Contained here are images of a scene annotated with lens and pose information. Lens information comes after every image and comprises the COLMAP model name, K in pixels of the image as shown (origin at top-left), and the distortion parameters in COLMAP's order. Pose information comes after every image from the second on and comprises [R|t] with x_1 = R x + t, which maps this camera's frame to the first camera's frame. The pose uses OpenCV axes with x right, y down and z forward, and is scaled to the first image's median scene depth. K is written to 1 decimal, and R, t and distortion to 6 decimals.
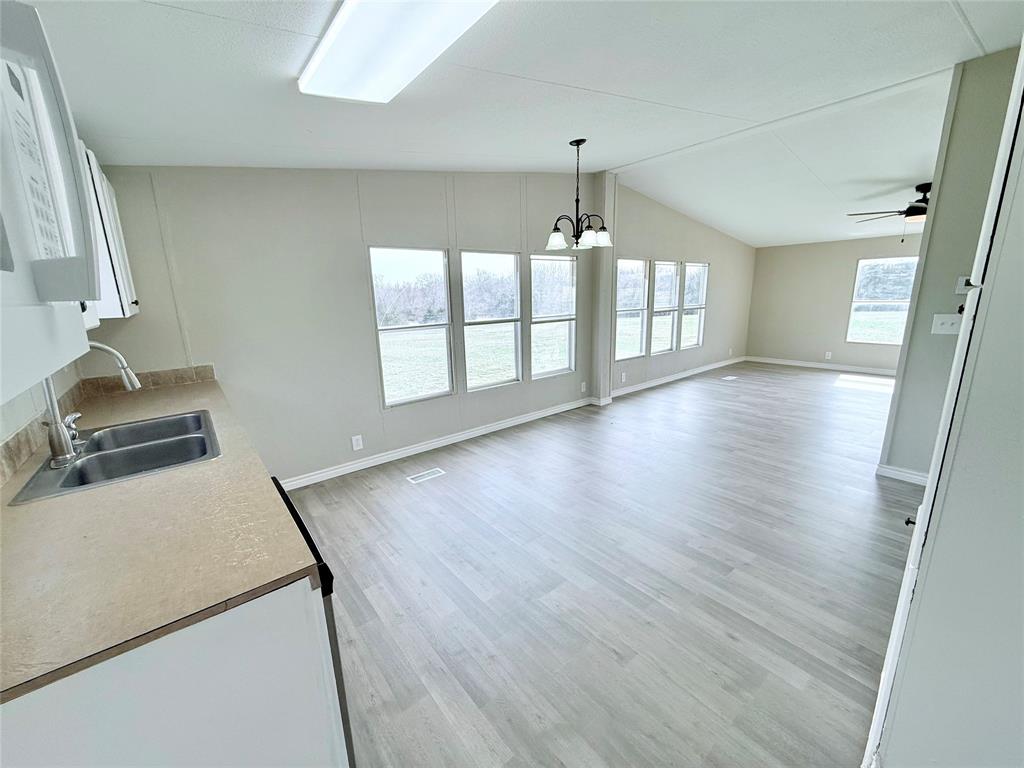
lens RADIAL K [[410.5, 0, 513.5], [0, 410.5, 380.4], [0, 0, 1]] dist [-0.002462, 0.000636]
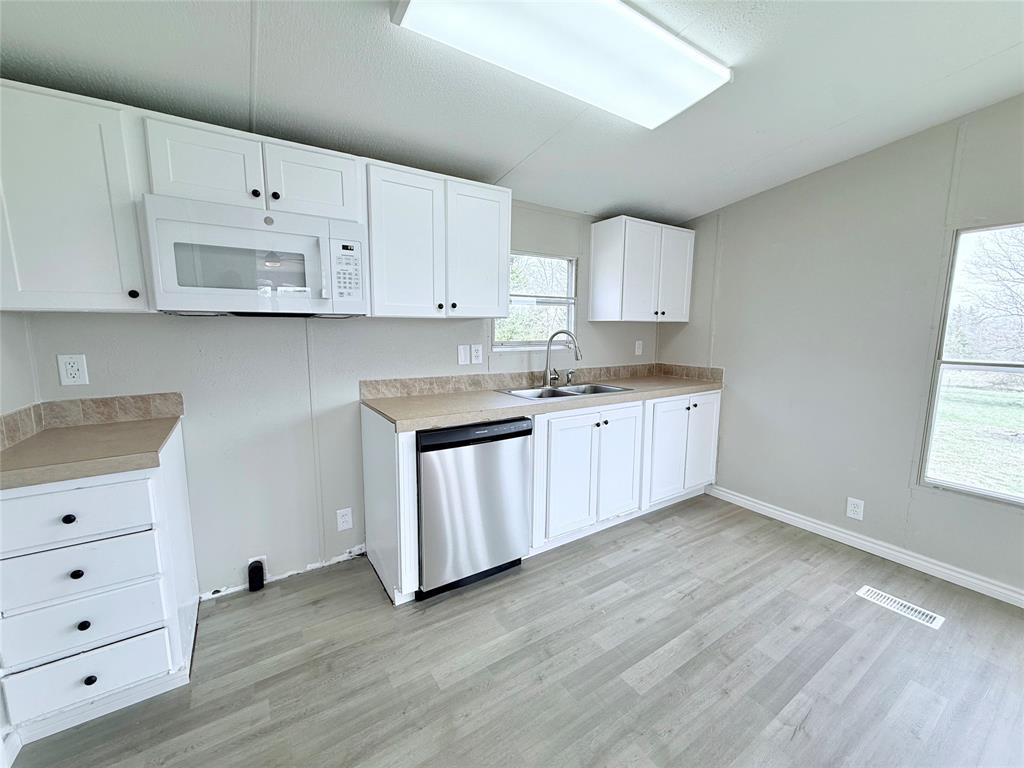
lens RADIAL K [[410.5, 0, 507.5], [0, 410.5, 385.0], [0, 0, 1]] dist [-0.002462, 0.000636]
pose [[-0.115080, 0.164651, -0.979616, 0.387214], [-0.209935, 0.959861, 0.185992, -0.068134], [0.970919, 0.227060, -0.075895, 0.425974]]
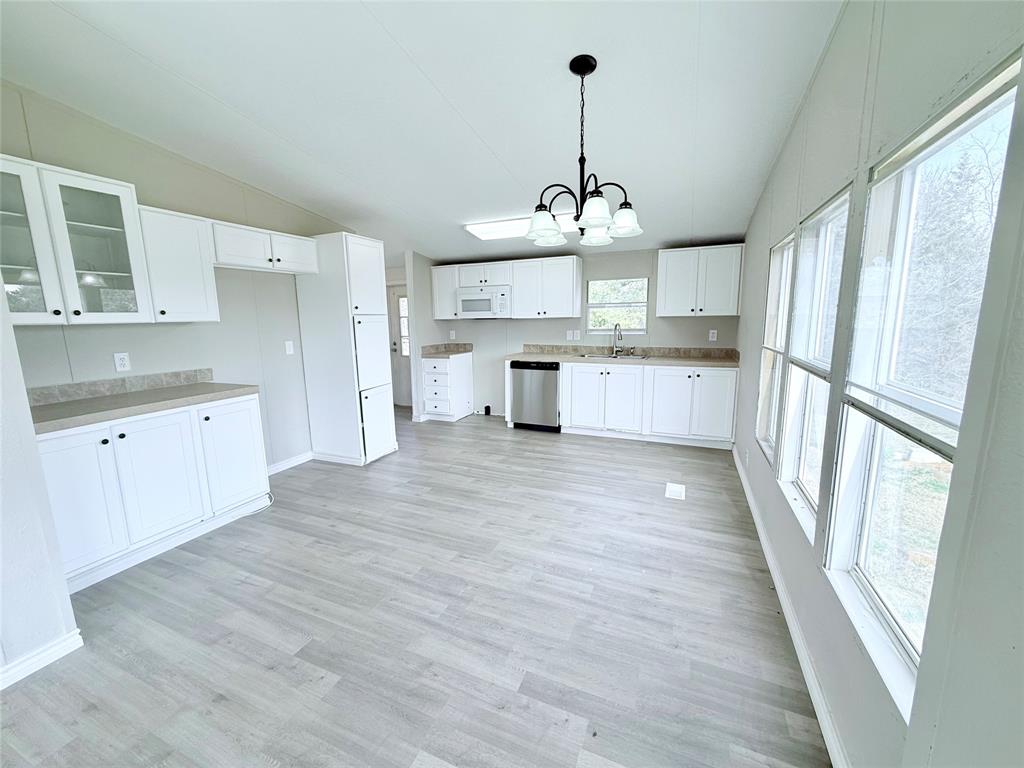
lens RADIAL K [[410.5, 0, 510.9], [0, 410.5, 384.1], [0, 0, 1]] dist [-0.002462, 0.000636]
pose [[-0.890156, 0.110565, -0.442038, 0.551841], [-0.059002, 0.933977, 0.352427, -0.334194], [0.451820, 0.339797, -0.824862, 1.562044]]
